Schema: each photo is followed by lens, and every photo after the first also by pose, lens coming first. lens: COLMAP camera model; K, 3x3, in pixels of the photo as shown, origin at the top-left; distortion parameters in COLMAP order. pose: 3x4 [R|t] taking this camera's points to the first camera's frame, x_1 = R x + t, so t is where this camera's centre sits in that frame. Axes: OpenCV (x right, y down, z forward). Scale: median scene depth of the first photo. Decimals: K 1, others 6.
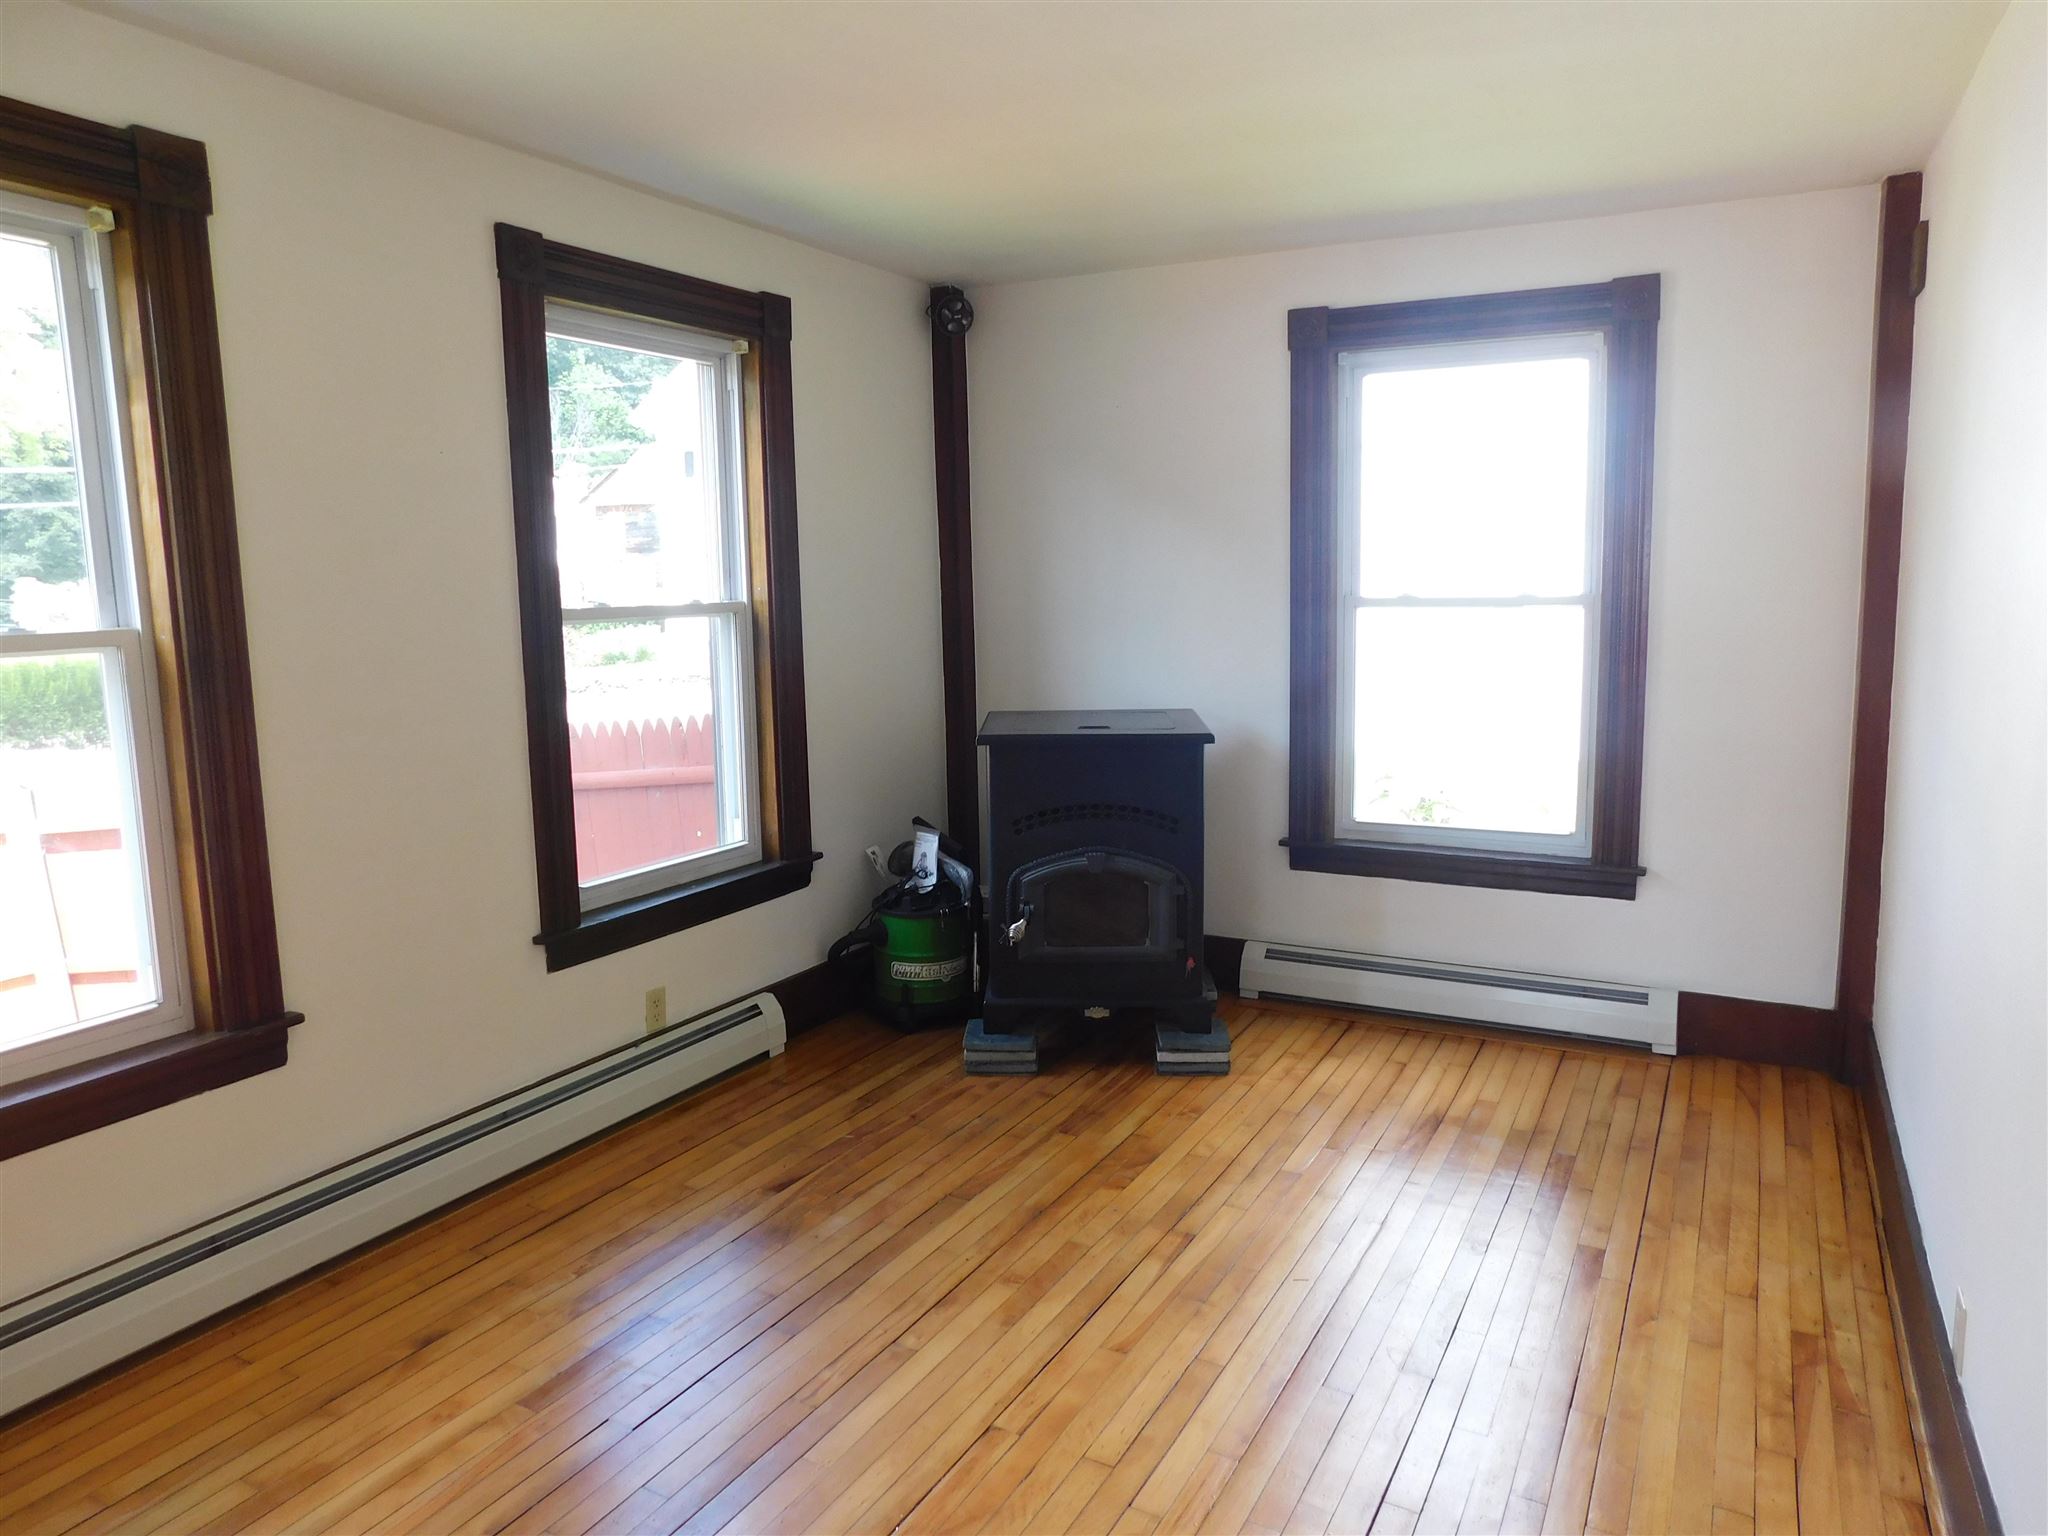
lens RADIAL K [[1351.9, 0, 1025.5], [0, 1351.9, 768.3], [0, 0, 1]] dist [-0.063711, 0.026388]
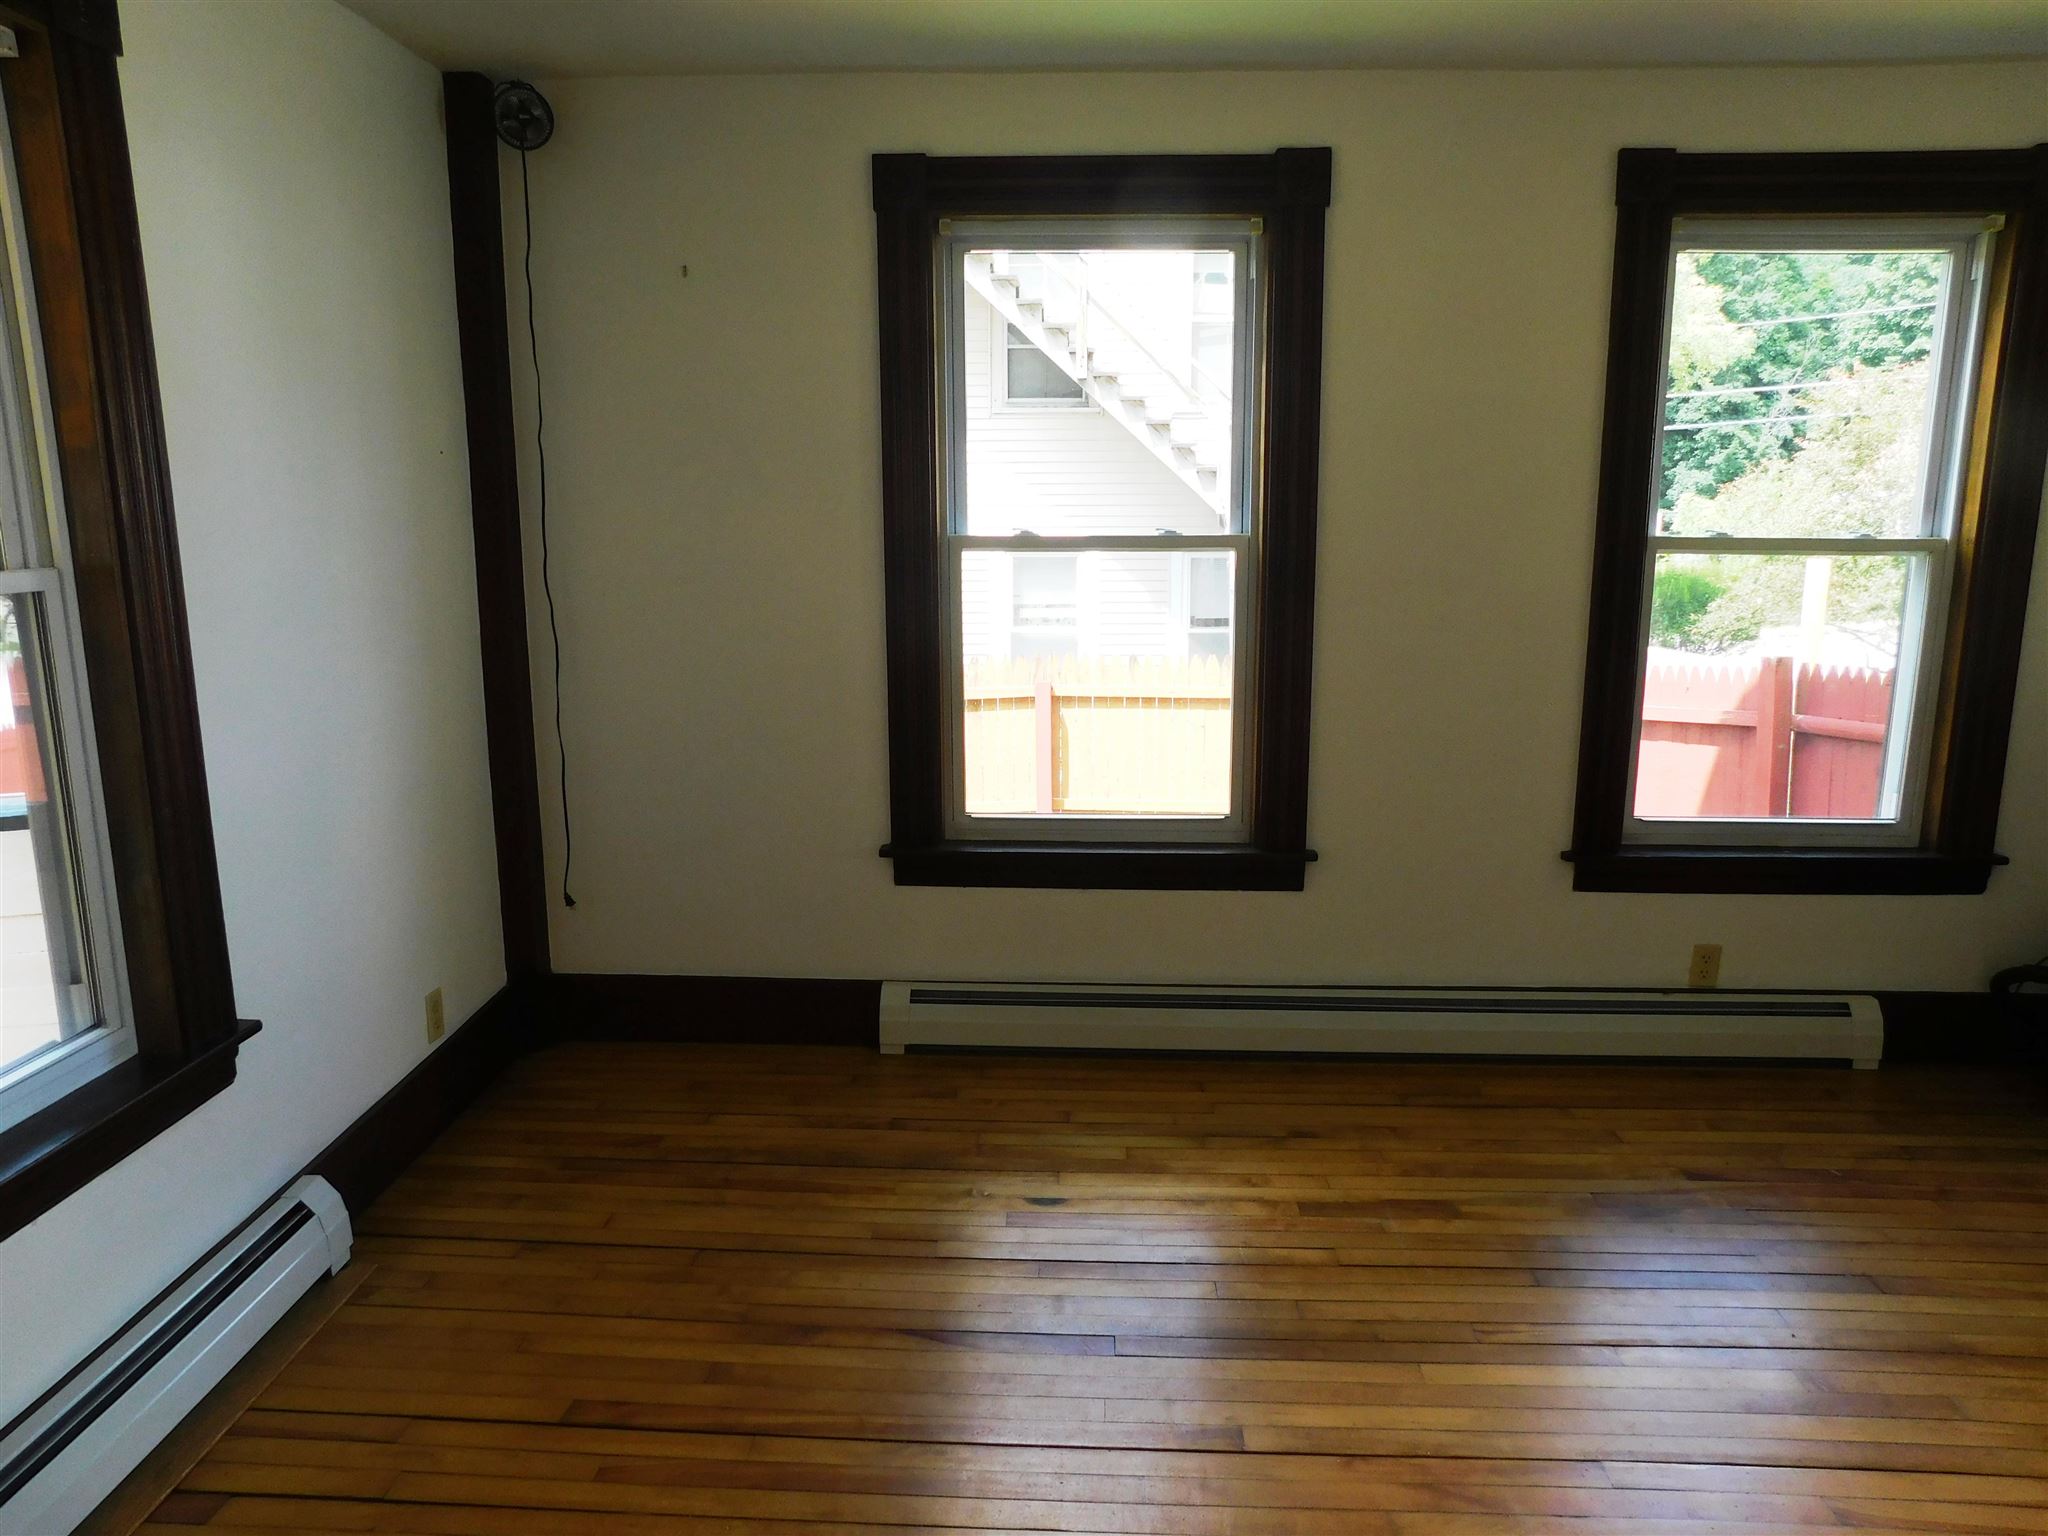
lens RADIAL K [[1351.9, 0, 1016.9], [0, 1351.9, 778.3], [0, 0, 1]] dist [-0.063711, 0.026388]
pose [[0.416041, 0.191900, -0.888867, 0.377466], [-0.130613, 0.979955, 0.150430, -0.031757], [0.899917, 0.053512, 0.432766, 0.170115]]
